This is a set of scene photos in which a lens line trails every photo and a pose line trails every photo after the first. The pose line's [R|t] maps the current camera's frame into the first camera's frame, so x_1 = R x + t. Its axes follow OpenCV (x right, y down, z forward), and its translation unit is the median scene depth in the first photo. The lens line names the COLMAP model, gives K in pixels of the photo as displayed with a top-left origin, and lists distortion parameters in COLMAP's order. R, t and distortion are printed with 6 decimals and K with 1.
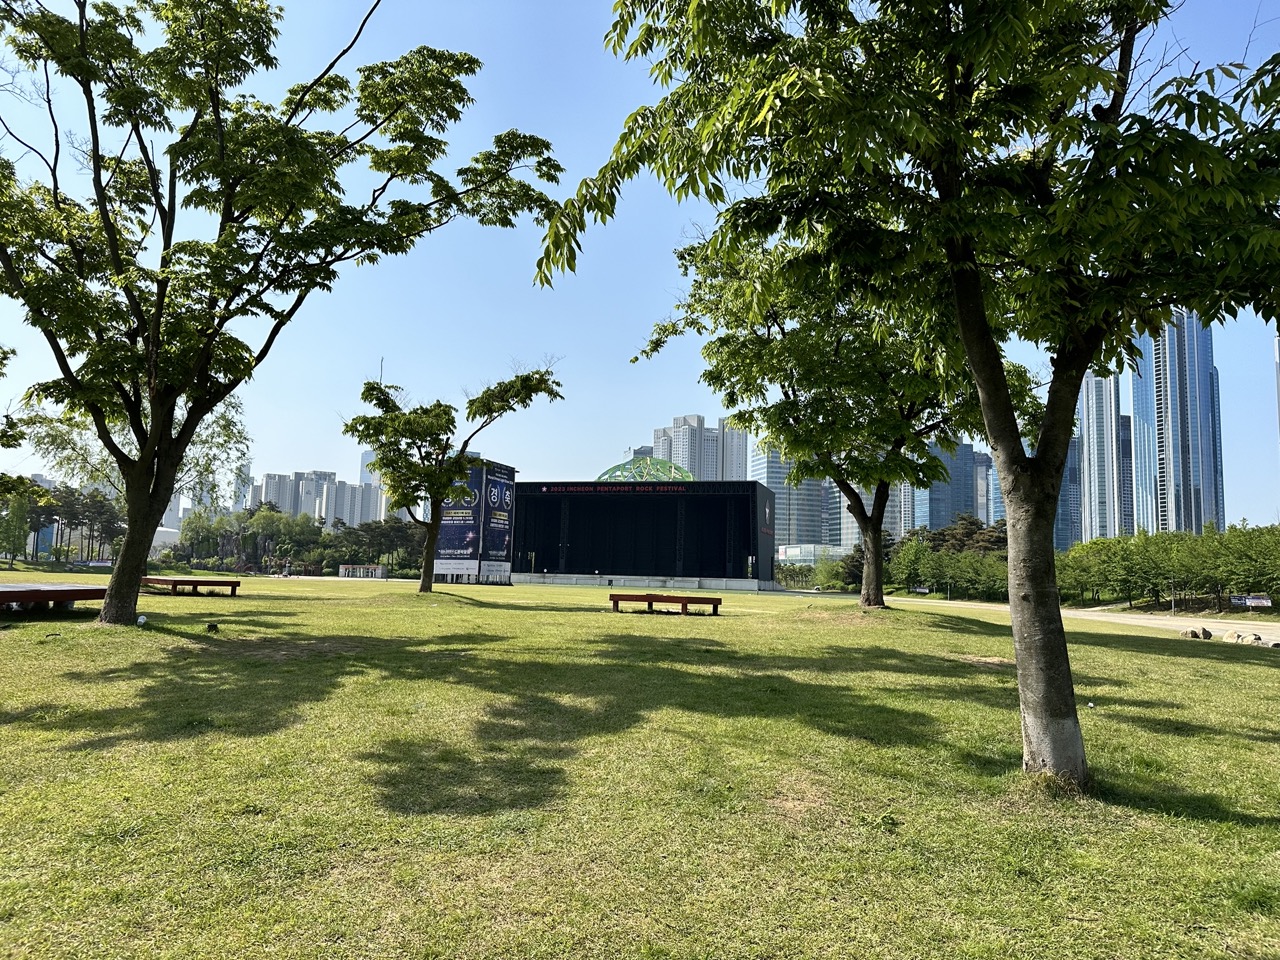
lens RADIAL K [[868.4, 0, 640.8], [0, 868.4, 452.8], [0, 0, 1]] dist [0.085909, -0.118270]
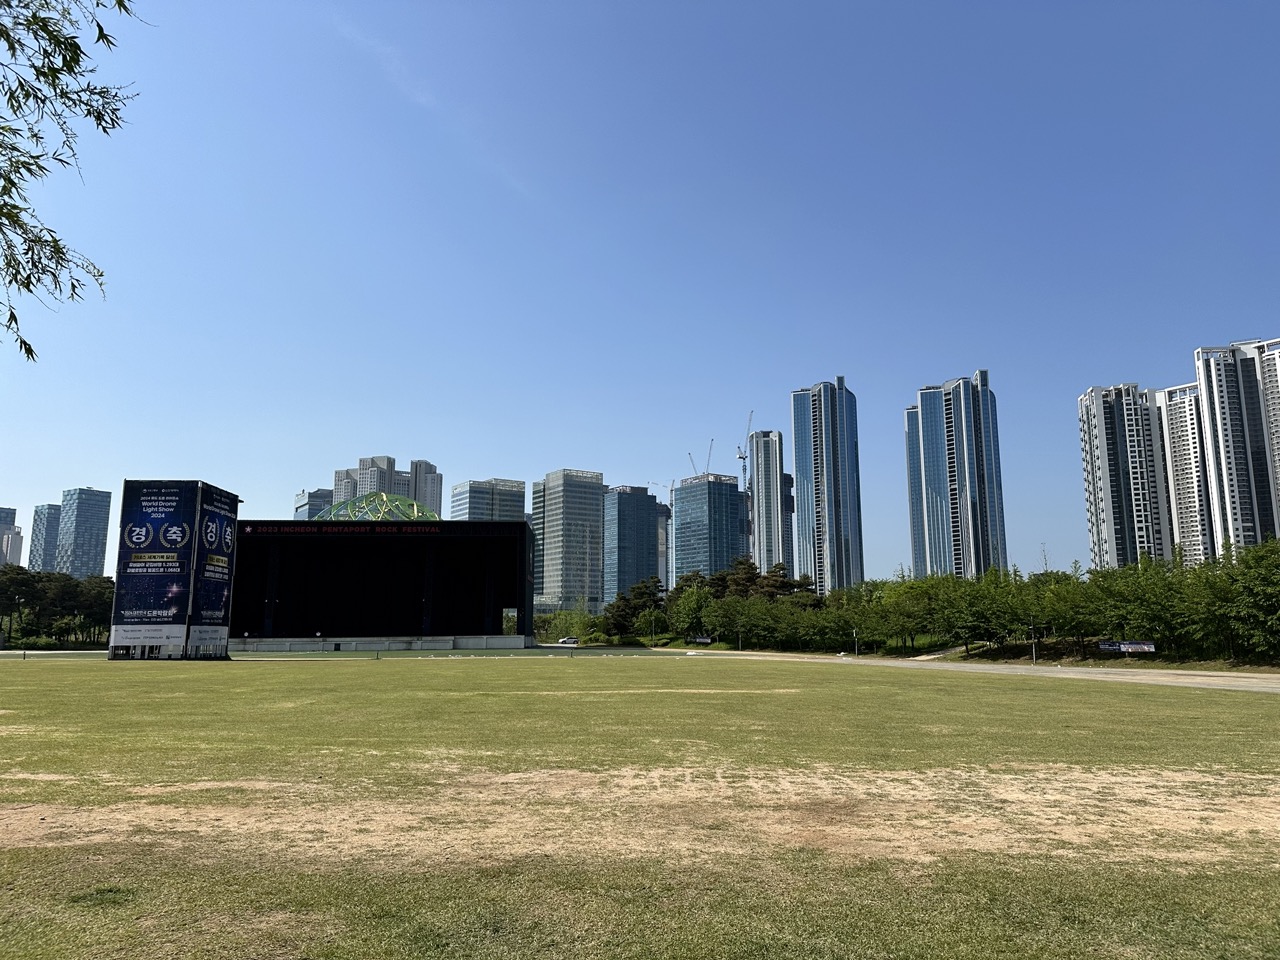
lens RADIAL K [[871.4, 0, 640.0], [0, 871.4, 480.0], [0, 0, 1]] dist [0.082769, -0.117924]
pose [[0.934351, 0.030292, 0.355064, -0.074190], [-0.021406, 0.999352, -0.028927, 0.014556], [-0.355710, 0.019427, 0.934394, 0.150077]]
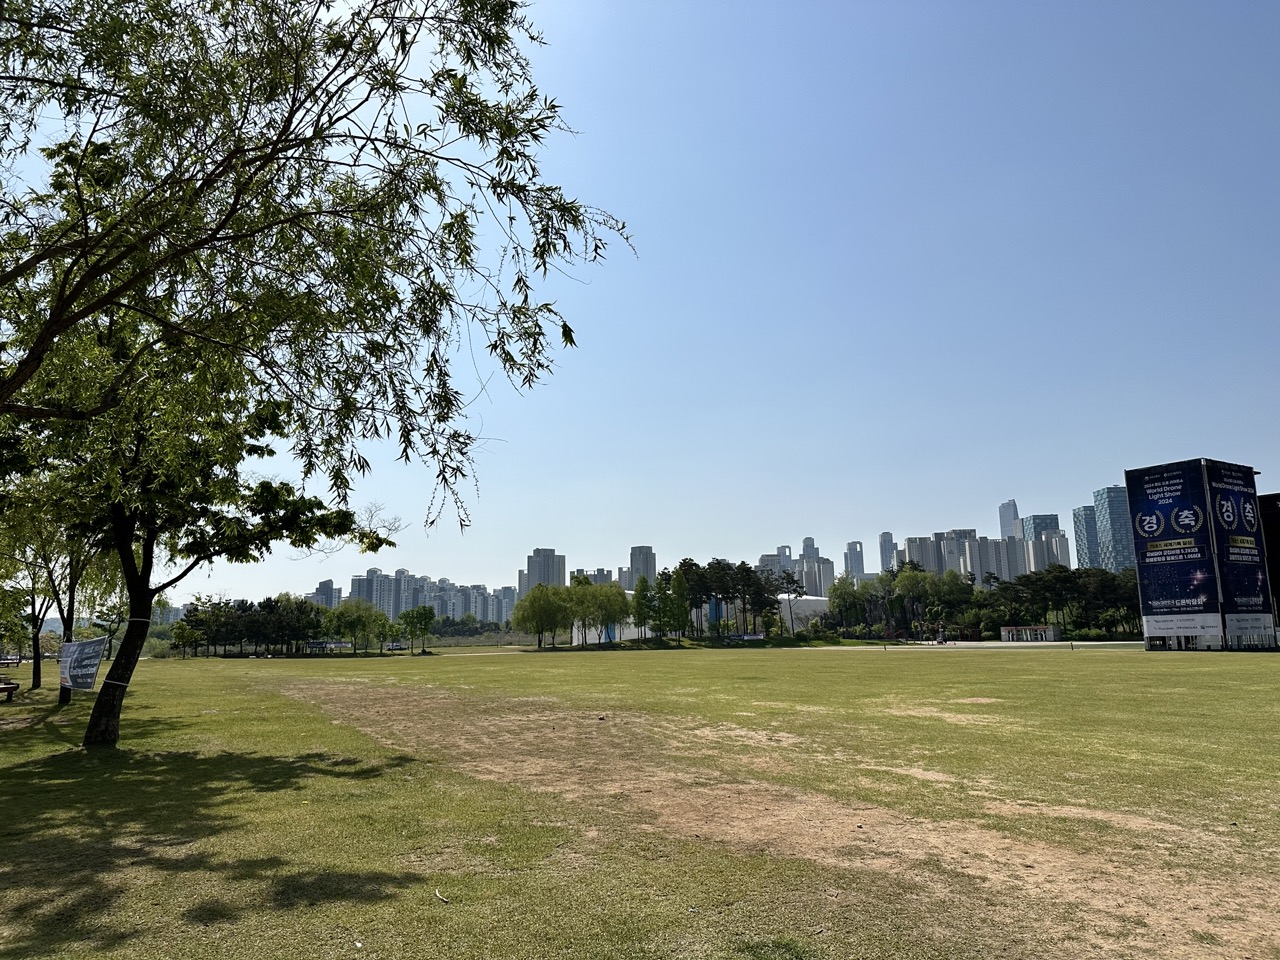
lens RADIAL K [[866.2, 0, 597.3], [0, 866.2, 477.3], [0, 0, 1]] dist [-0.046764, -0.000127]
pose [[0.726154, -0.156096, -0.669578, -0.063793], [0.126072, 0.987604, -0.093513, 0.017416], [0.675874, -0.016510, 0.736832, 0.166468]]
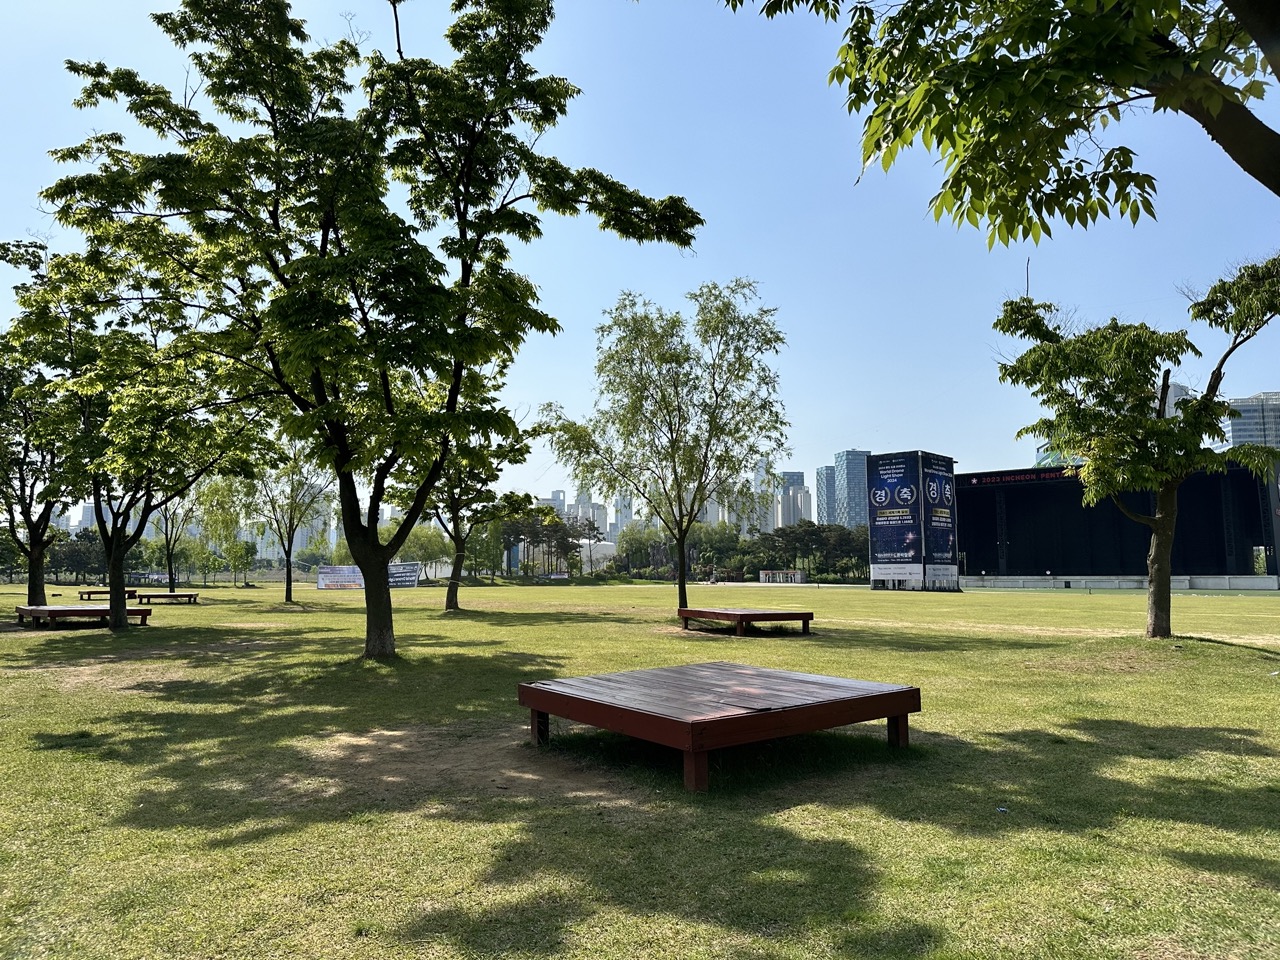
lens RADIAL K [[871.4, 0, 640.0], [0, 871.4, 480.0], [0, 0, 1]] dist [0.082769, -0.117924]
pose [[0.902821, -0.074563, -0.423502, -0.043967], [0.087073, 0.996149, 0.010237, 0.002390], [0.421108, -0.046117, 0.905837, 0.048912]]
